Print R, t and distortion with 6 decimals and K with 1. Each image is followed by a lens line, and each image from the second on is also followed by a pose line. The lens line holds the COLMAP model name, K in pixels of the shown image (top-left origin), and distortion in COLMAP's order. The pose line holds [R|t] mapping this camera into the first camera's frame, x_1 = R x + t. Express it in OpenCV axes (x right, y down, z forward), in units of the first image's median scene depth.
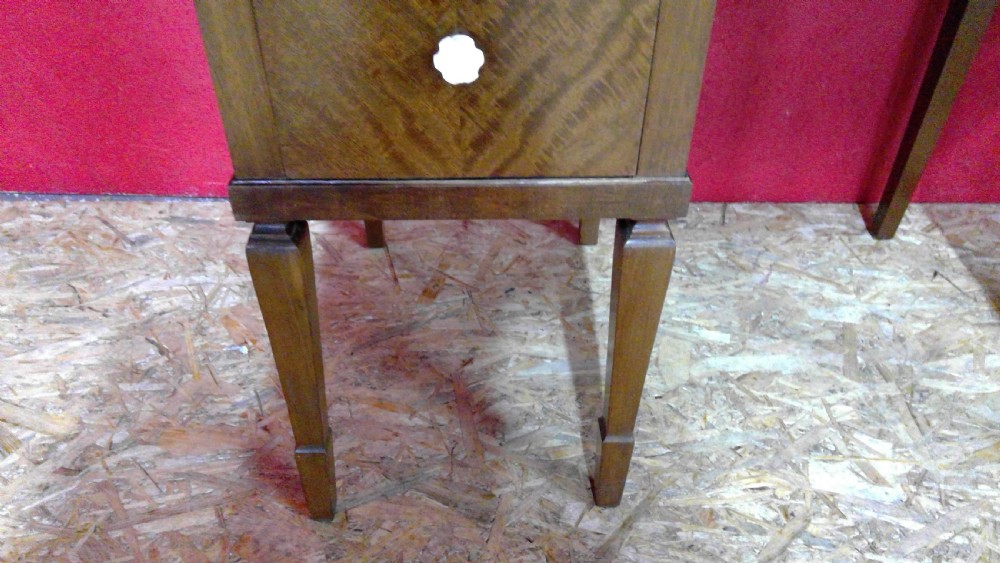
lens RADIAL K [[784.2, 0, 500.0], [0, 784.2, 281.5], [0, 0, 1]] dist [0.148264, -0.262525]
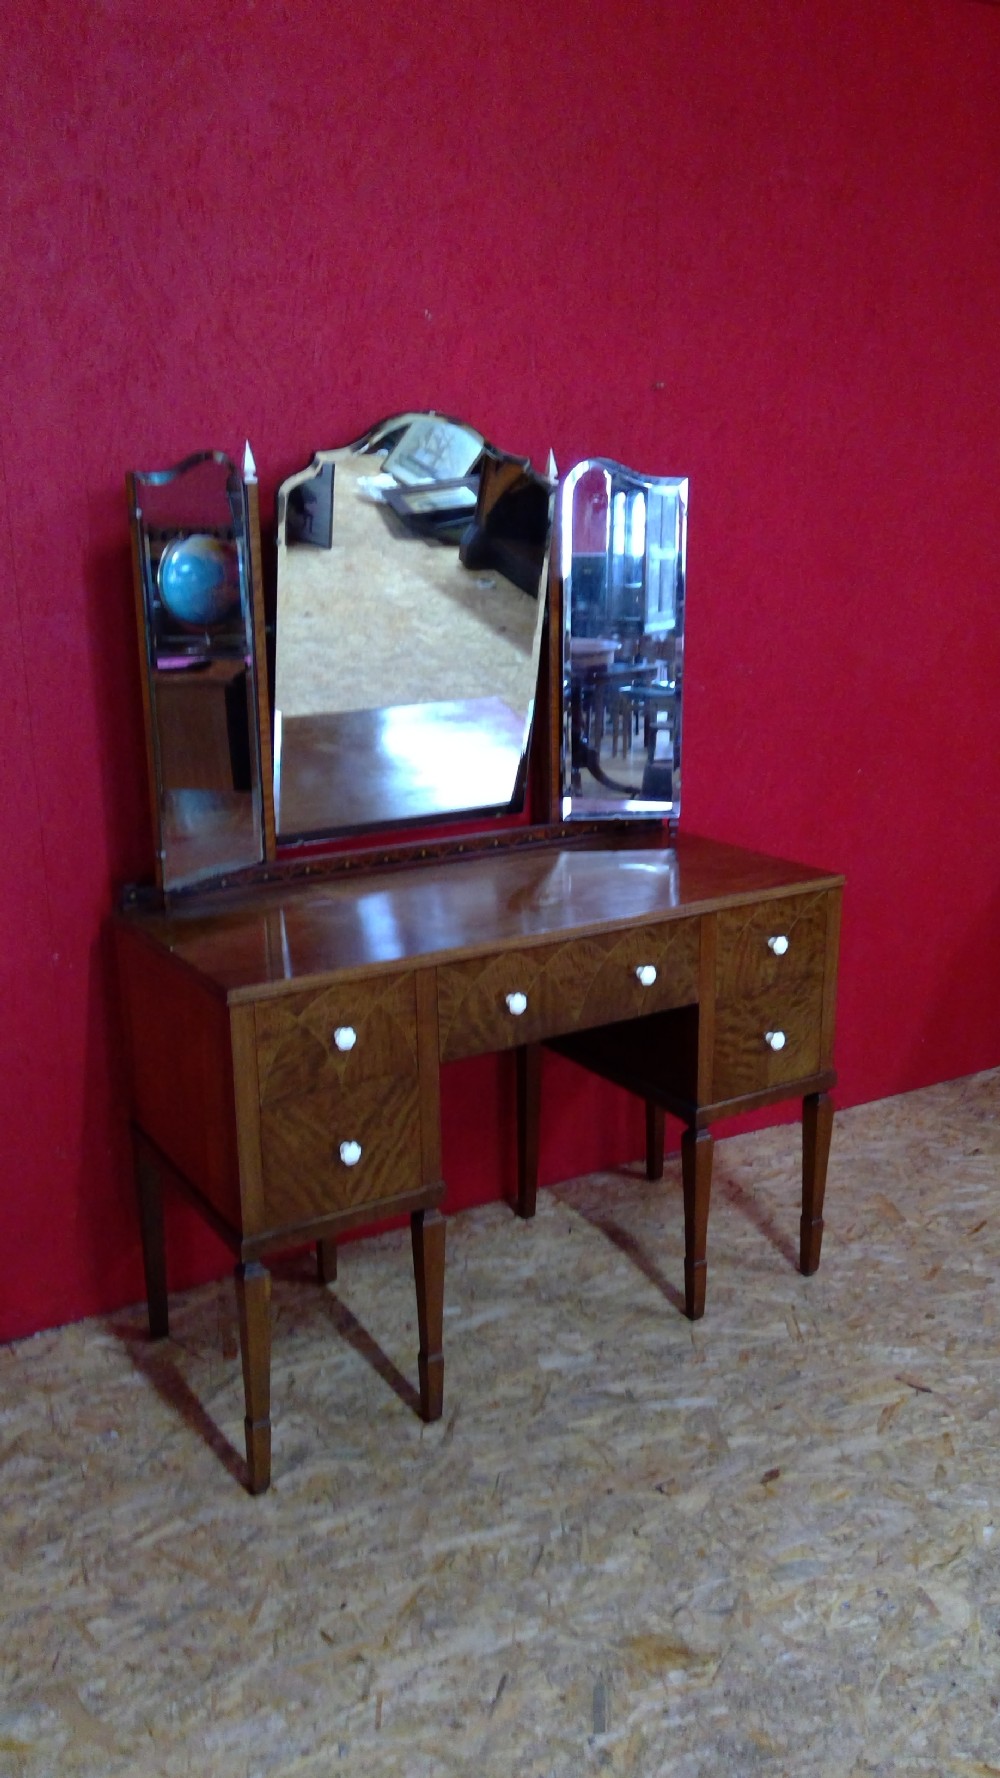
lens RADIAL K [[1388.6, 0, 500.0], [0, 1388.6, 889.0], [0, 0, 1]] dist [0.142853, -0.242642]
pose [[0.866196, -0.143318, 0.478711, -0.673122], [0.325791, 0.888360, -0.323537, 0.220969], [-0.378899, 0.436206, 0.816186, -1.259818]]
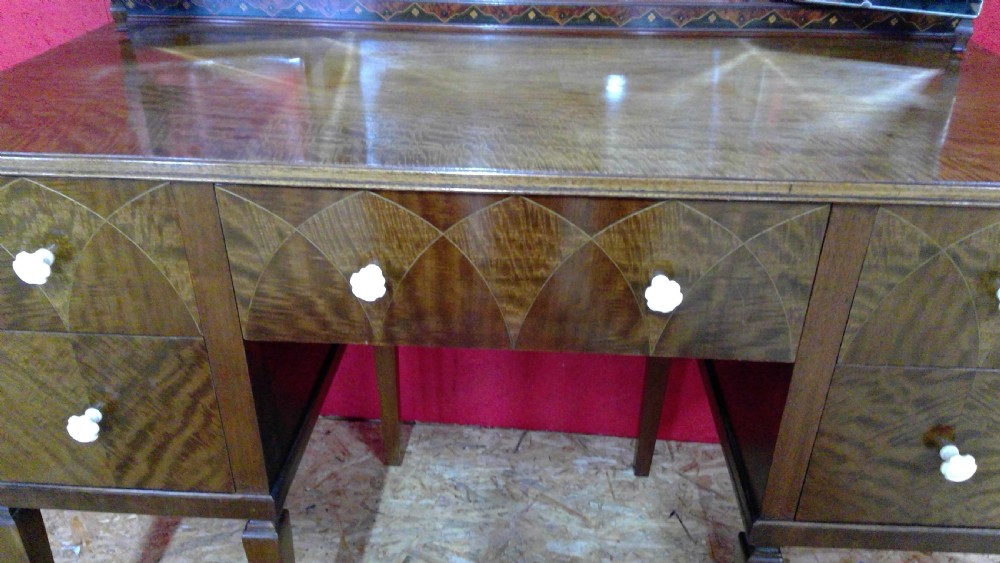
lens RADIAL K [[781.0, 0, 500.0], [0, 781.0, 281.5], [0, 0, 1]] dist [0.142853, -0.242642]
pose [[0.996129, 0.045458, -0.075238, 0.380319], [-0.056411, 0.986994, -0.150532, -0.164895], [0.067417, 0.154193, 0.985738, -0.232407]]
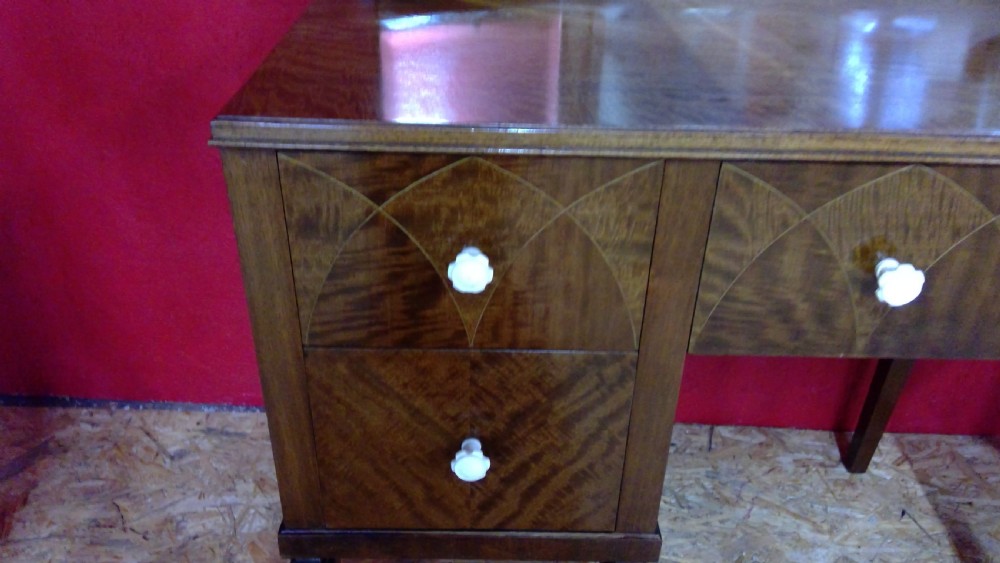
lens RADIAL K [[781.0, 0, 500.0], [0, 781.0, 281.5], [0, 0, 1]] dist [0.142853, -0.242642]
pose [[0.999552, 0.026658, -0.013642, 0.001929], [-0.028105, 0.992374, -0.120014, -0.184994], [0.010339, 0.120344, 0.992678, -0.125614]]
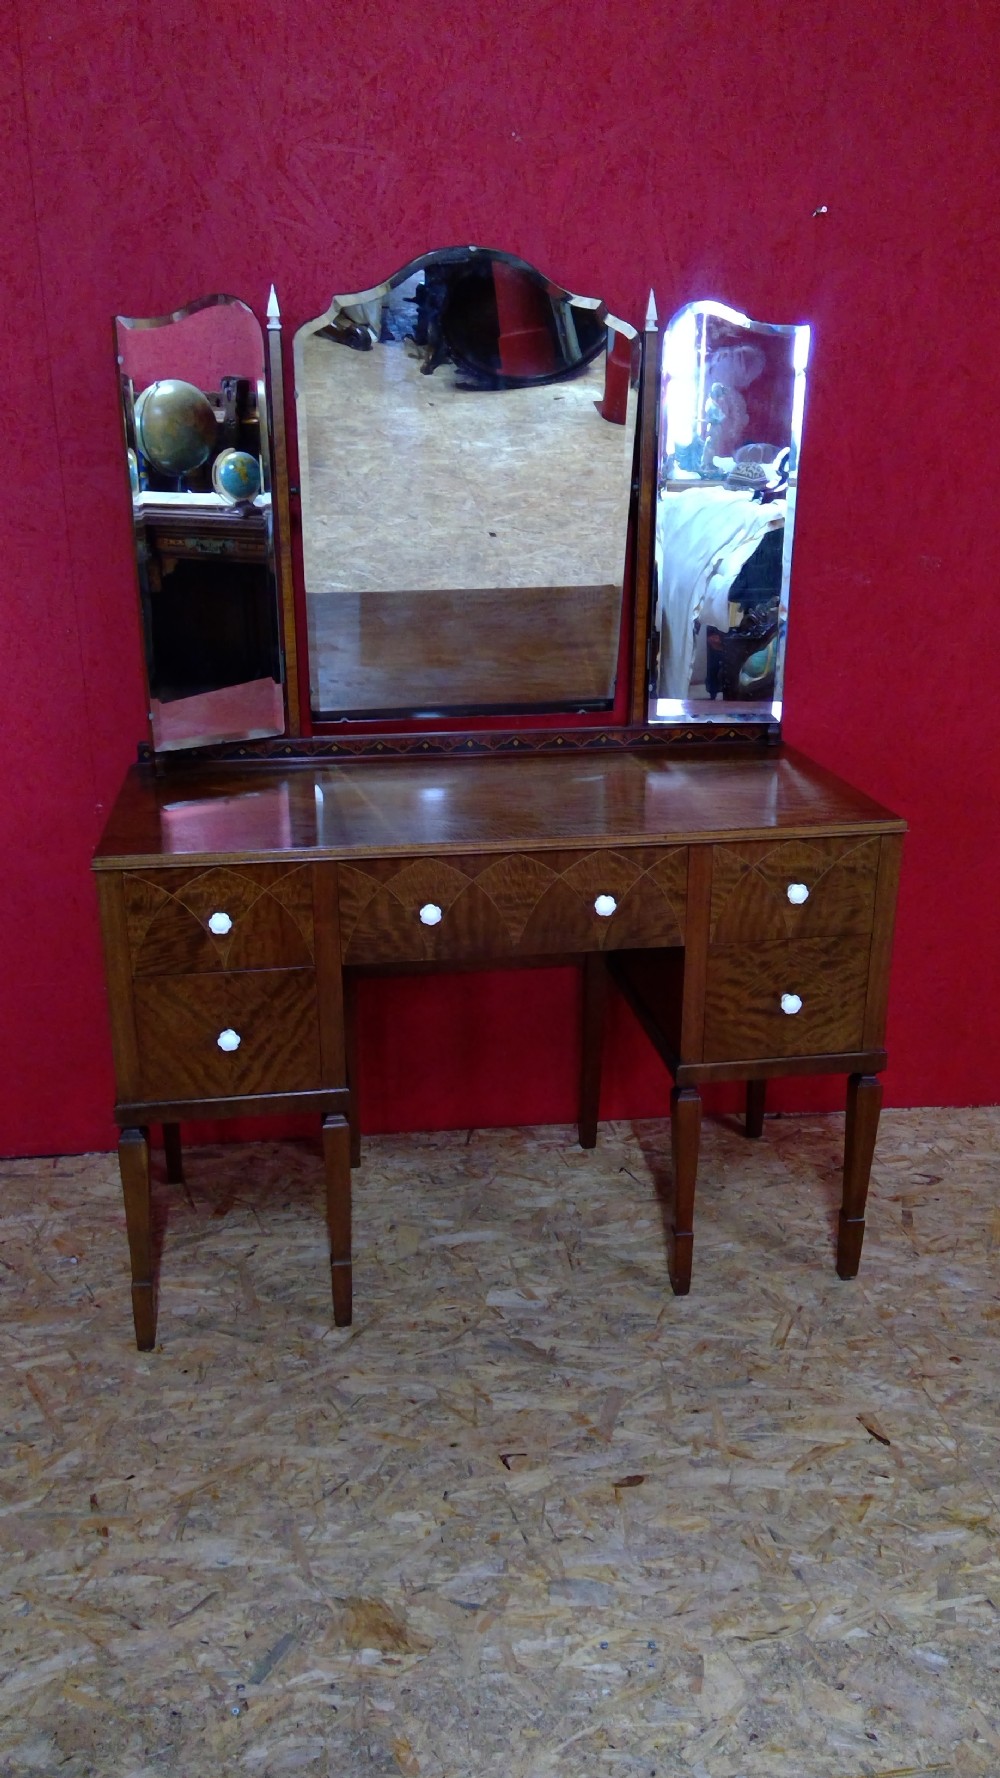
lens RADIAL K [[1388.6, 0, 500.0], [0, 1388.6, 889.0], [0, 0, 1]] dist [0.142853, -0.242642]
pose [[0.993035, -0.047219, 0.107947, 0.134841], [0.080535, 0.940771, -0.329340, 0.303560], [-0.086002, 0.335739, 0.938021, -1.301778]]
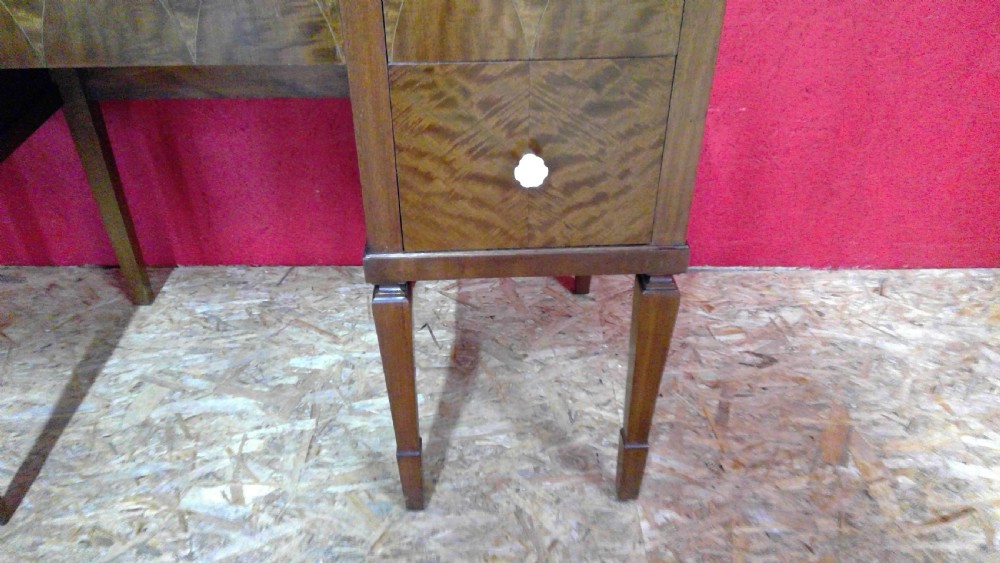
lens RADIAL K [[781.0, 0, 500.0], [0, 781.0, 281.5], [0, 0, 1]] dist [0.142853, -0.242642]
pose [[0.999921, -0.012369, 0.002171, 0.685312], [0.012475, 0.998196, -0.058726, -0.006172], [-0.001441, 0.058749, 0.998272, -0.177291]]
